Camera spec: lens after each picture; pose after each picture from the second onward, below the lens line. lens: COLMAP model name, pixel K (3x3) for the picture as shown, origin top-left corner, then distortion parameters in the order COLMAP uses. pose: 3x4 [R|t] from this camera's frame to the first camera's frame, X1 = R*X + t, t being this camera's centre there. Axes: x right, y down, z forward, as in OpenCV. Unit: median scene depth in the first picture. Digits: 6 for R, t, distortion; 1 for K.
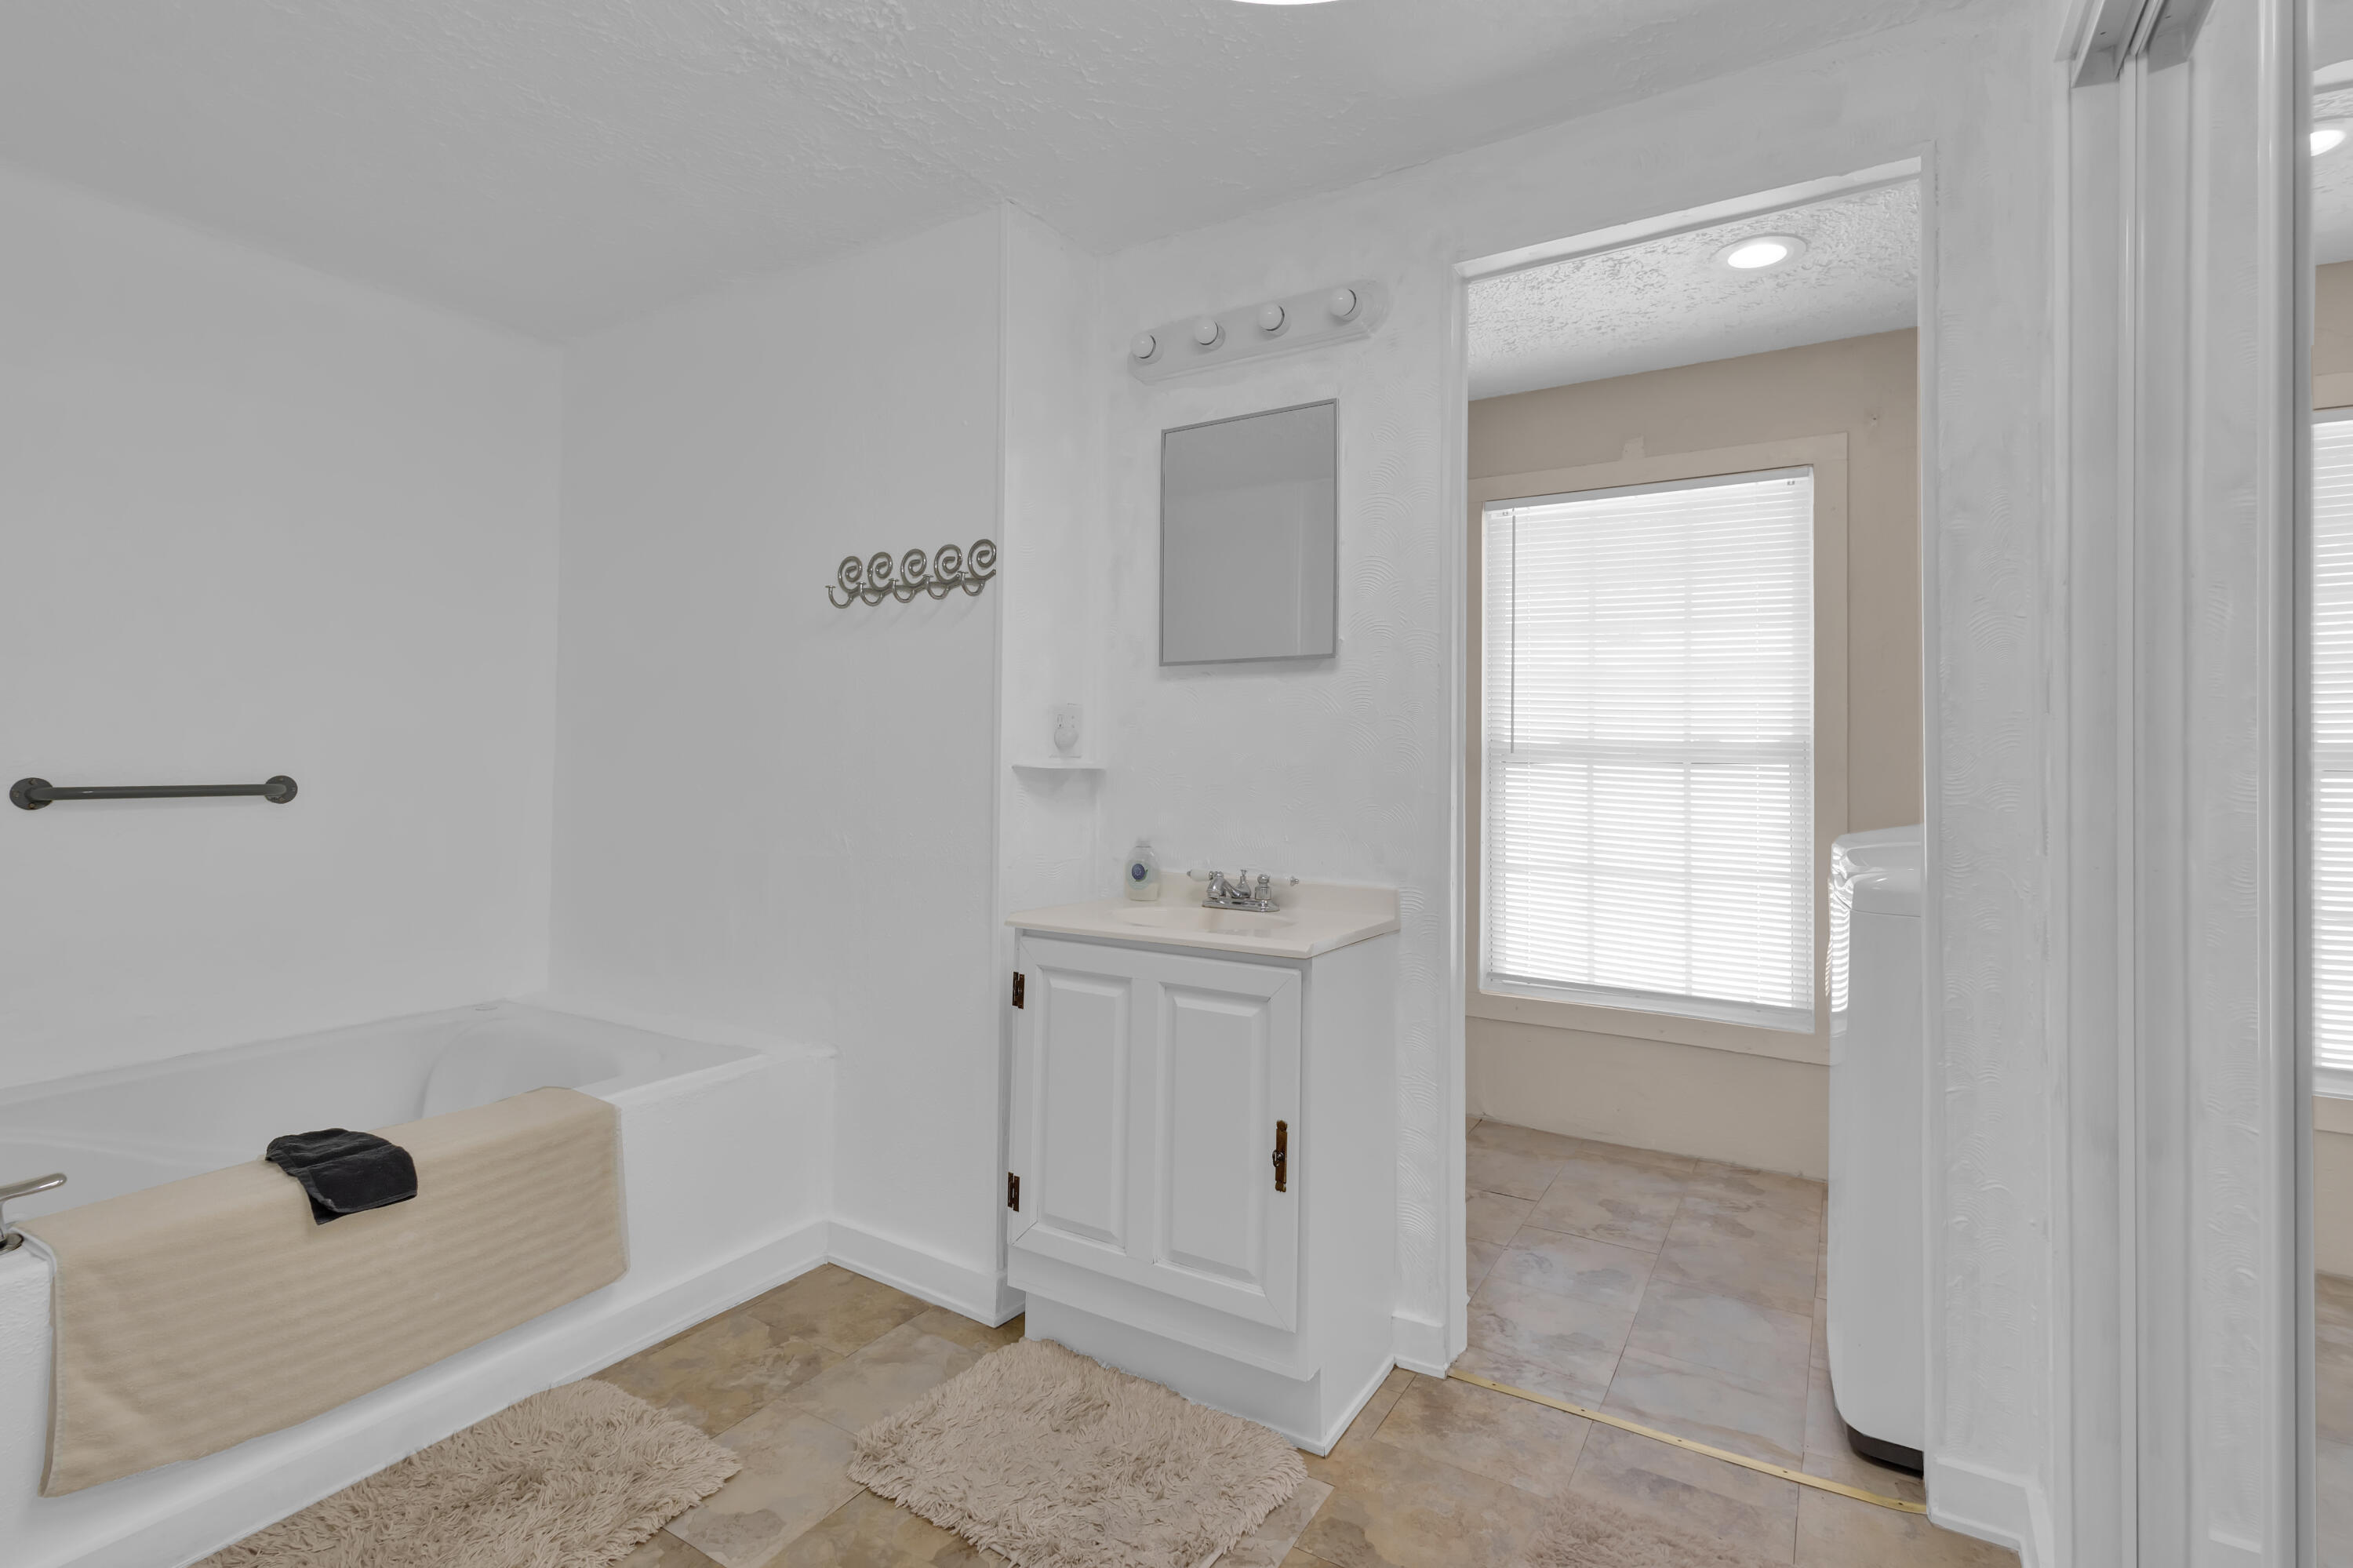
lens RADIAL K [[1102.6, 0, 1172.3], [0, 1102.6, 748.2], [0, 0, 1]] dist [0.013229, -0.004835]
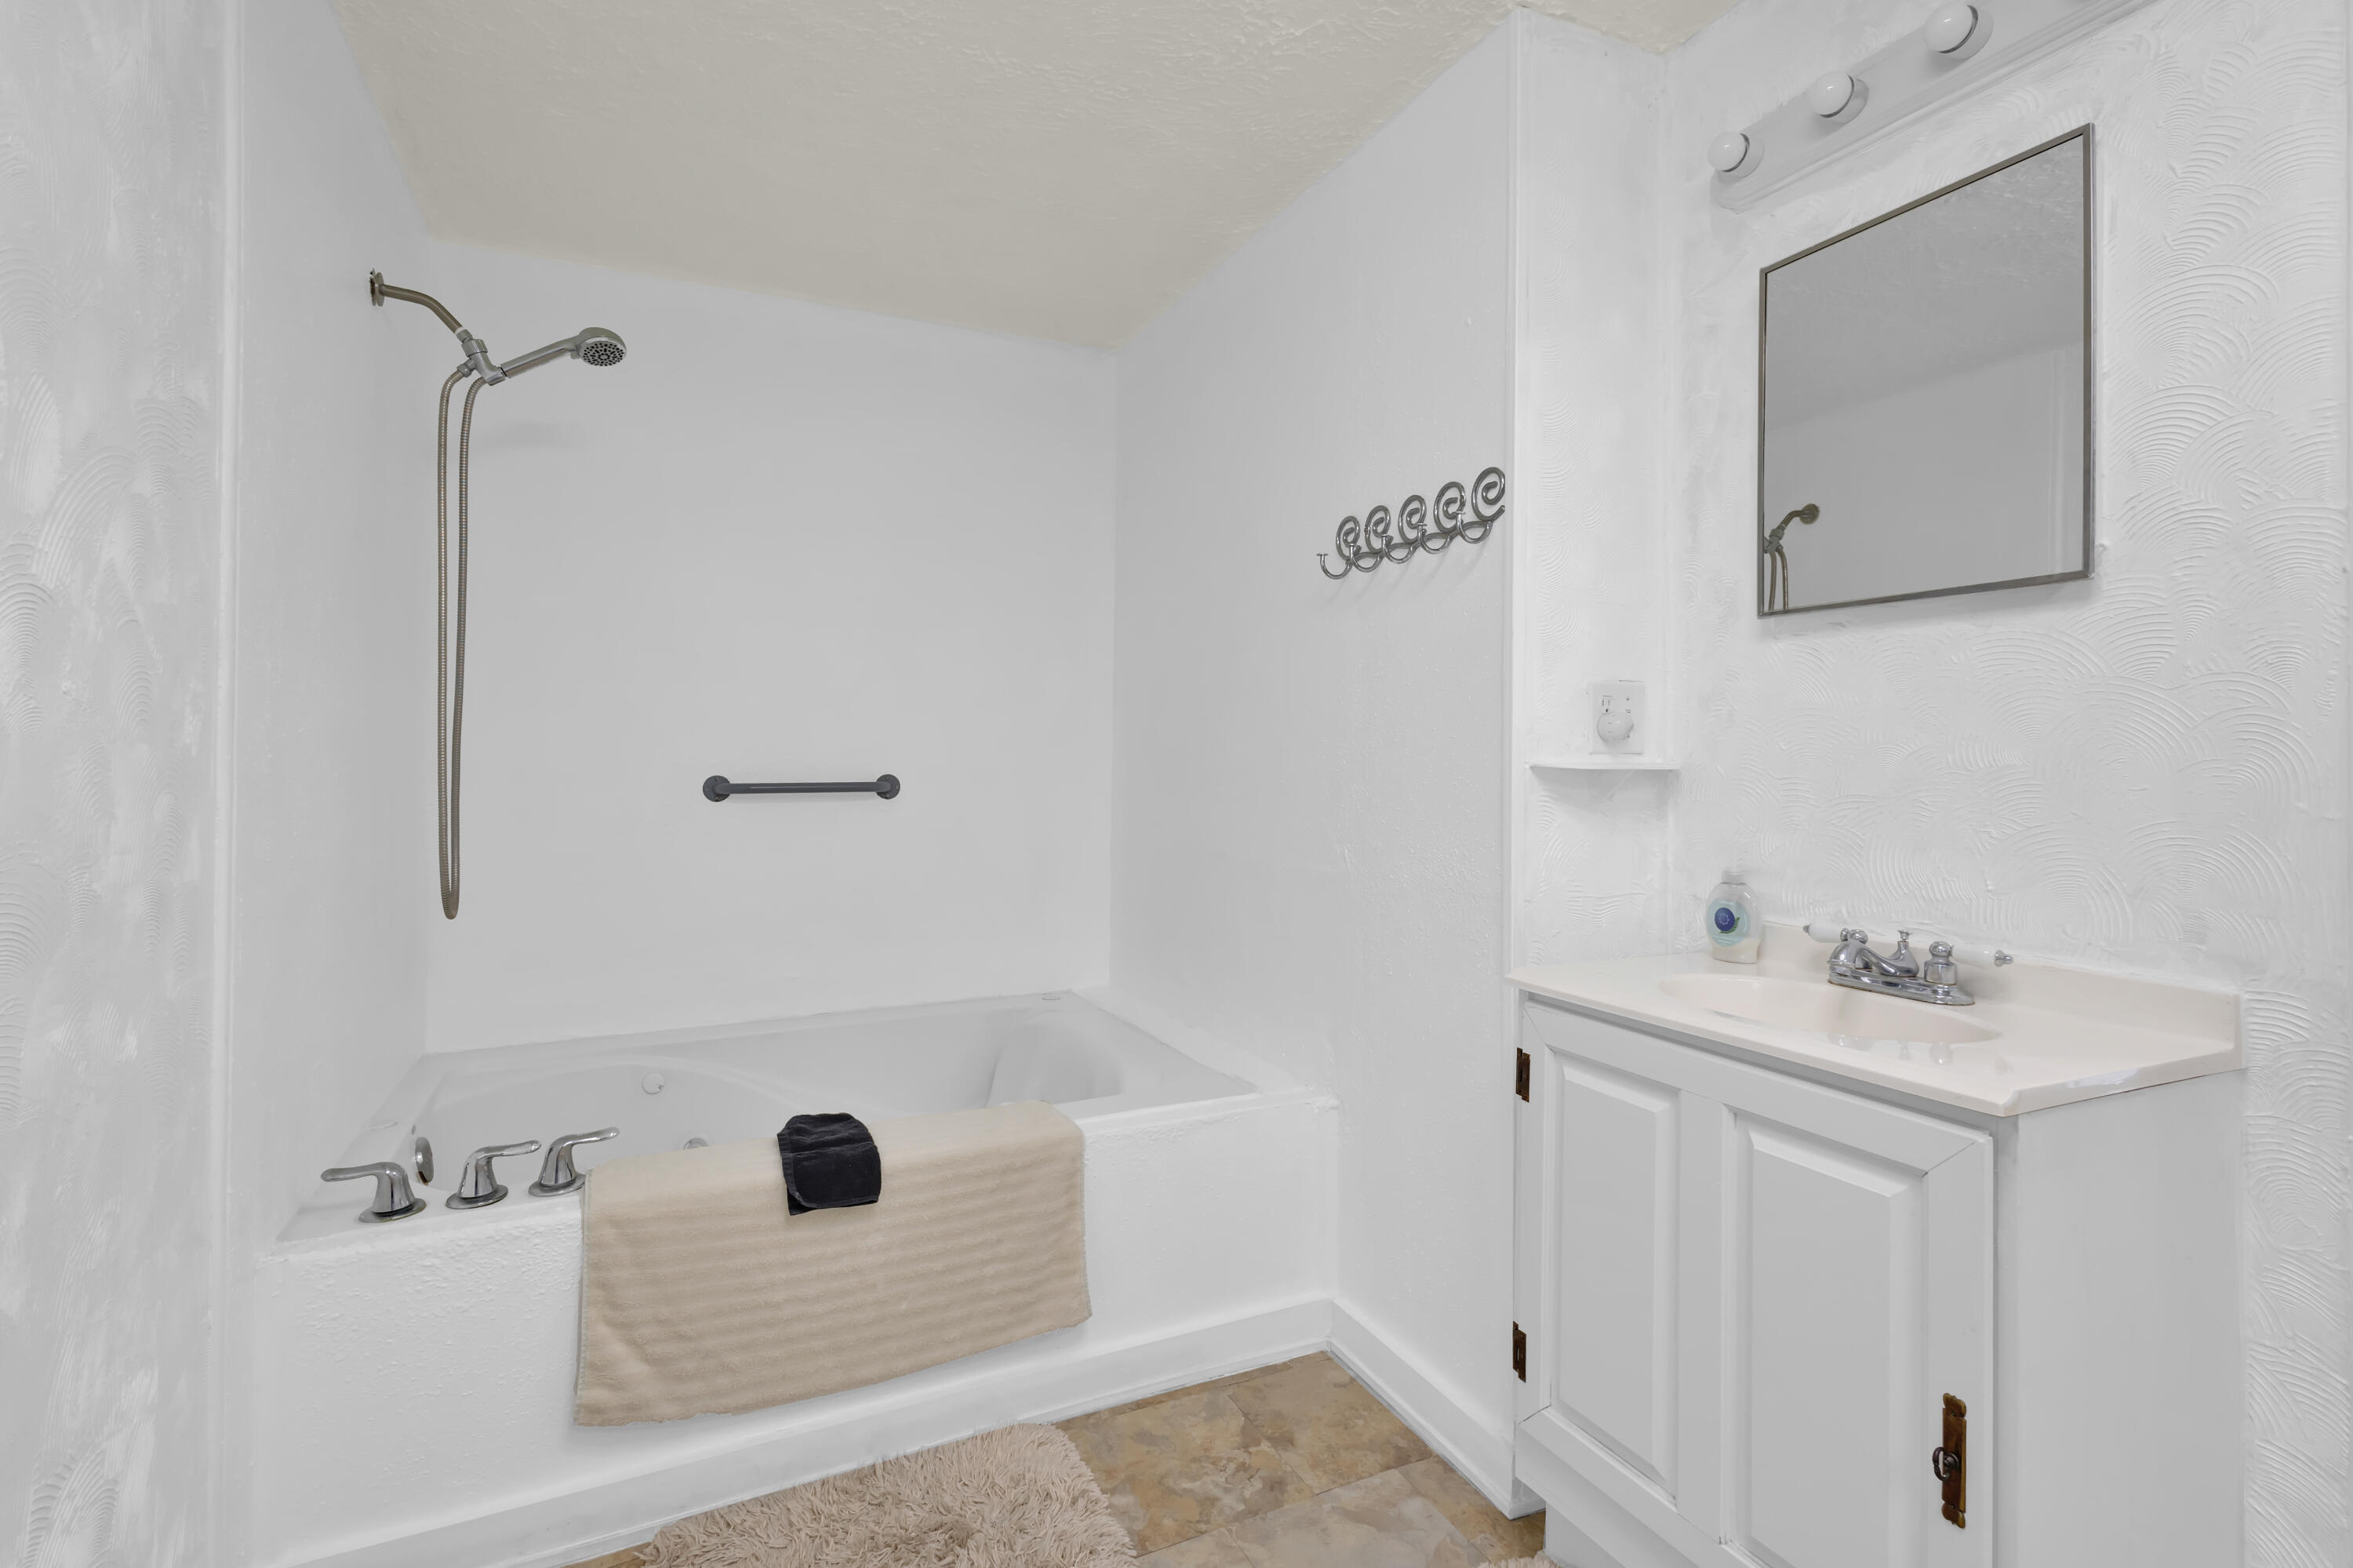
lens RADIAL K [[1102.6, 0, 1172.3], [0, 1102.6, 748.2], [0, 0, 1]] dist [0.013229, -0.004835]
pose [[0.836104, -0.009757, -0.548484, 0.067031], [0.010681, 0.999942, -0.001507, 0.003248], [0.548467, -0.004598, 0.836160, 0.261733]]
